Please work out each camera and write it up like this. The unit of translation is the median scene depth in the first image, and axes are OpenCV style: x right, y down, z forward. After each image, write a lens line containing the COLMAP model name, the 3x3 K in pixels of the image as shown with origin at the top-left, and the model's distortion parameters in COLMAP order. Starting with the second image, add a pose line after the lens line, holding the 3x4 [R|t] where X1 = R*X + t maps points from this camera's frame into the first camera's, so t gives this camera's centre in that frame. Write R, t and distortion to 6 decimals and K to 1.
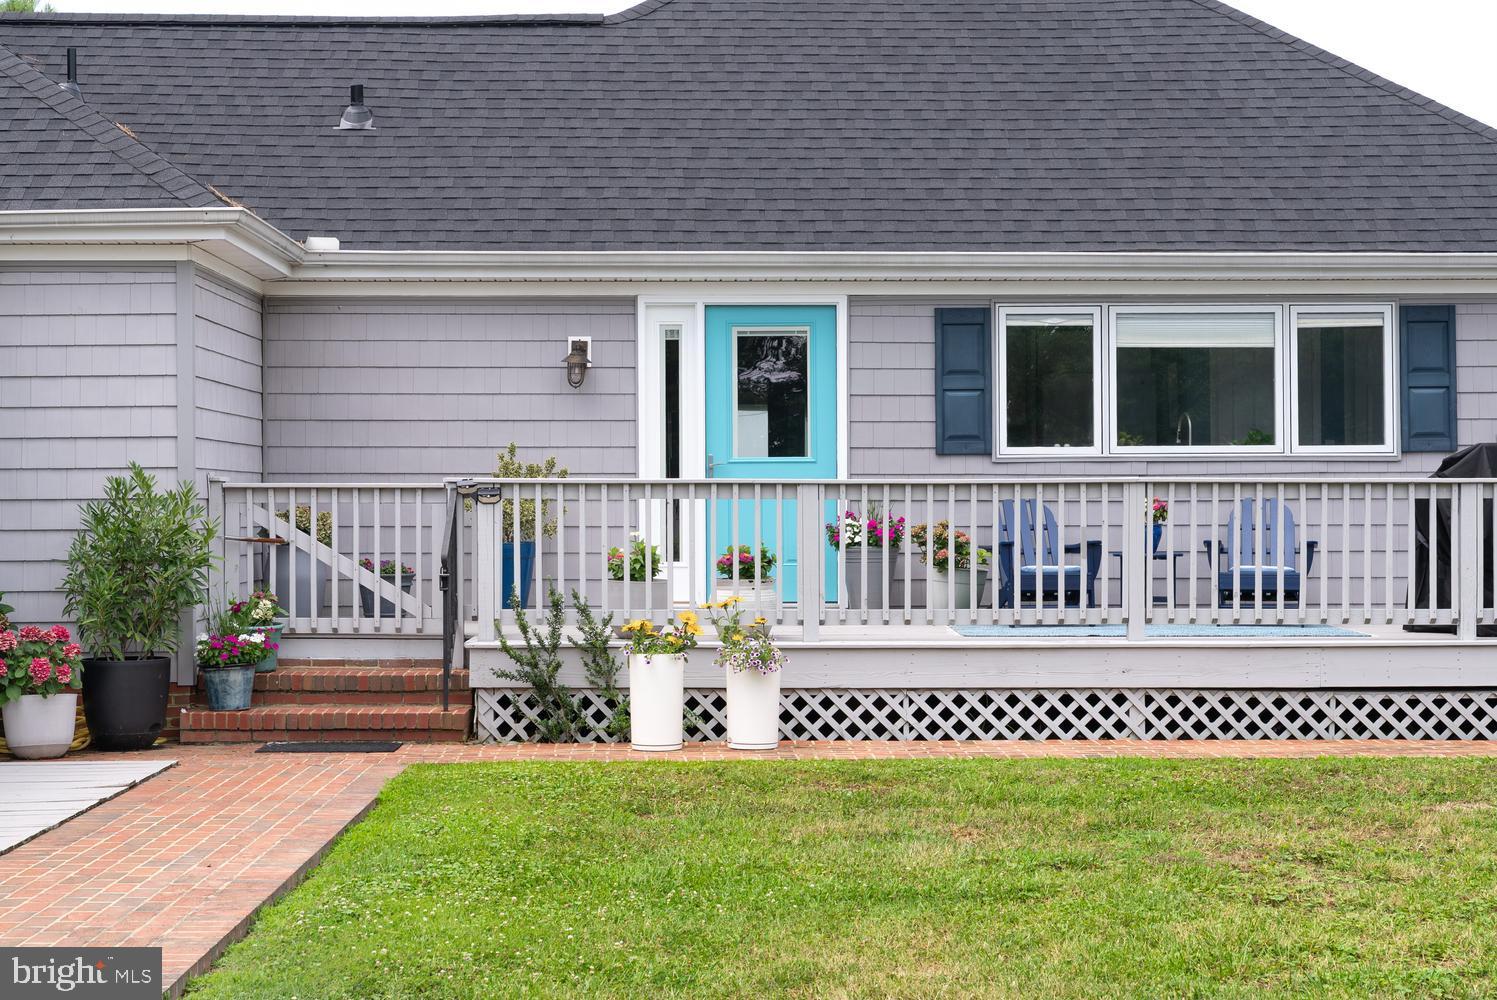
lens RADIAL K [[2527.0, 0, 748.5], [0, 2527.0, 500.0], [0, 0, 1]] dist [0.025210, 0.054254]
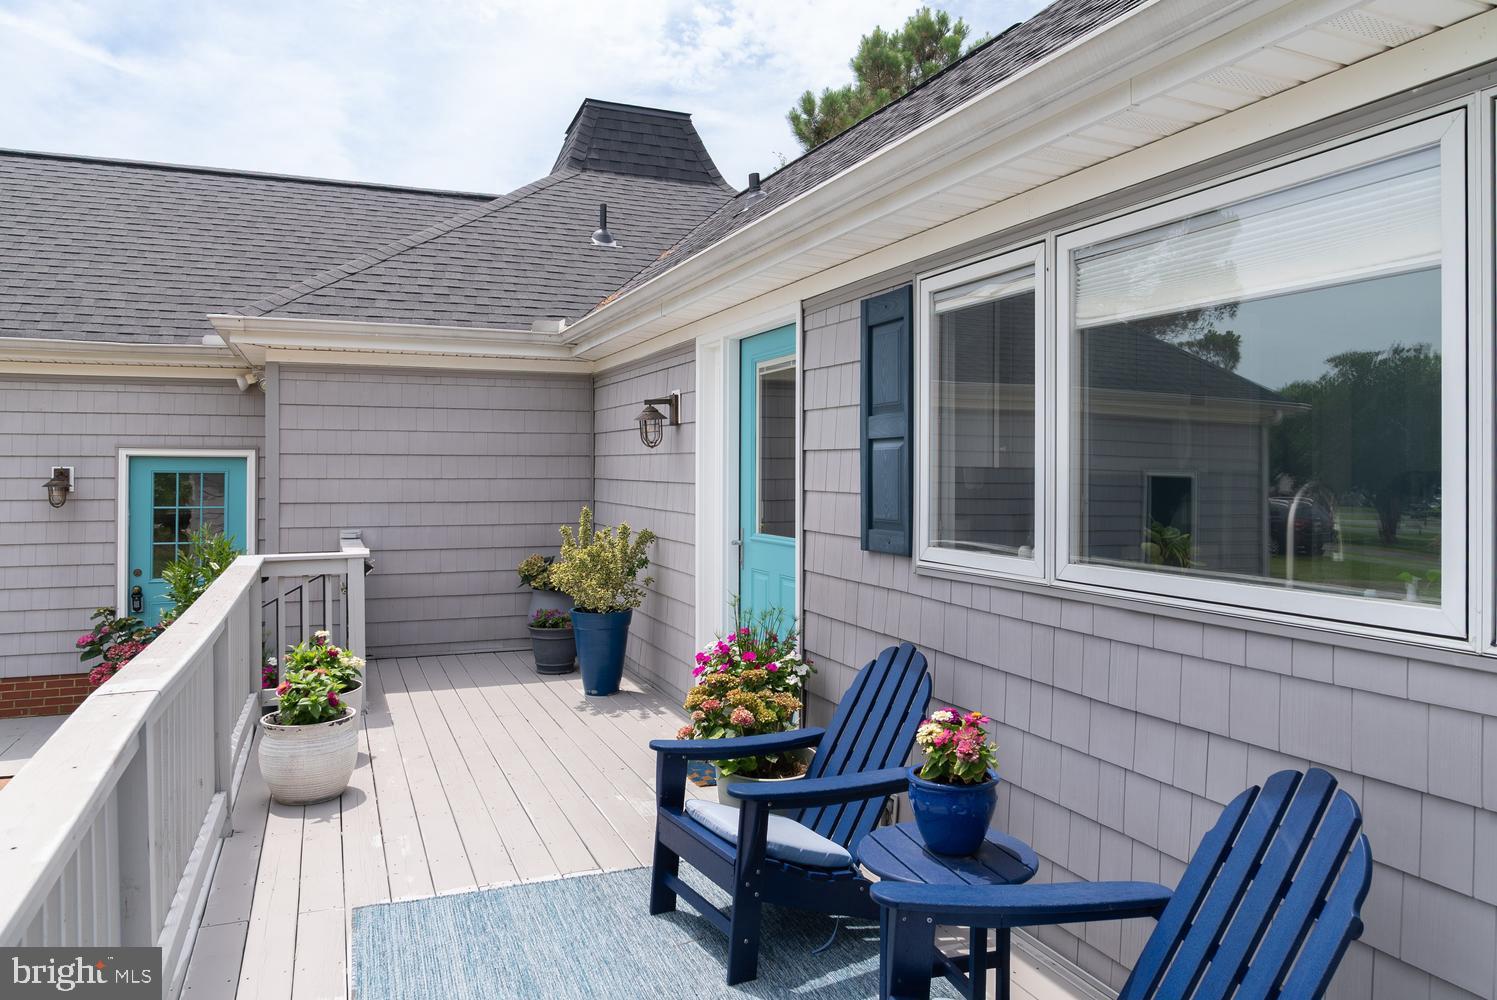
lens RADIAL K [[1041.1, 0, 747.4], [0, 1041.1, 475.6], [0, 0, 1]] dist [-0.031462, 0.001761]
pose [[0.360479, 0.008031, -0.932733, 0.307822], [-0.001684, 0.999967, 0.007959, -0.039463], [0.932766, -0.001299, 0.360480, 0.940468]]
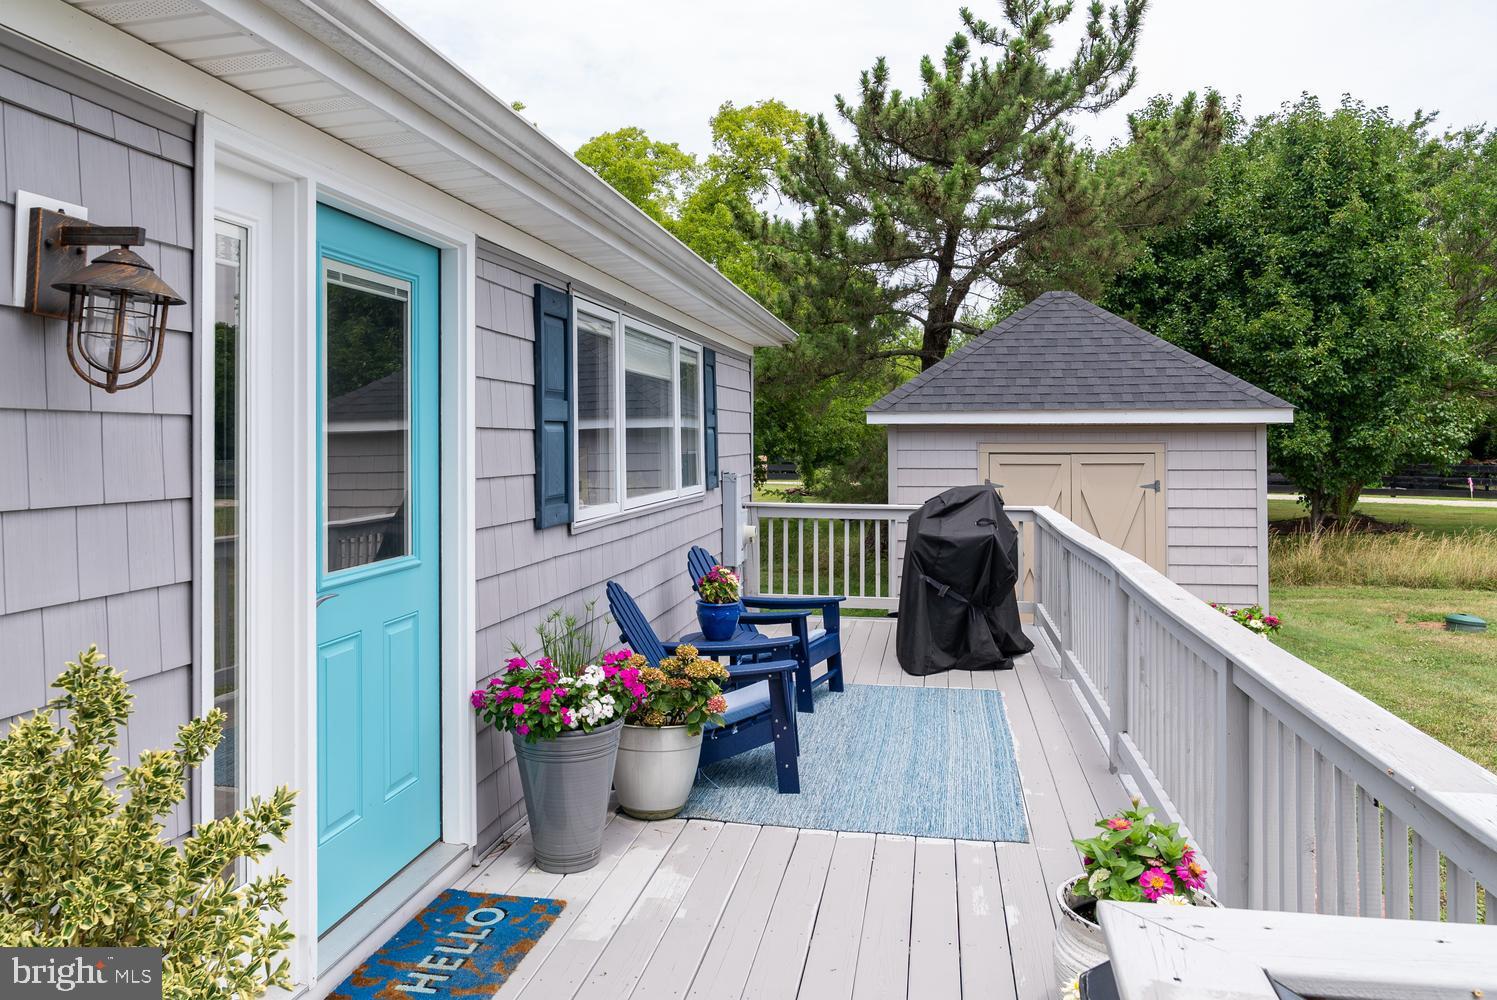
lens RADIAL K [[1058.9, 0, 746.2], [0, 1058.9, 436.0], [0, 0, 1]] dist [-0.000132, 0.000577]
pose [[0.191857, 0.006031, 0.981404, -0.171911], [0.002739, 0.999974, -0.006681, -0.040752], [-0.981419, 0.003970, 0.191835, 0.957838]]
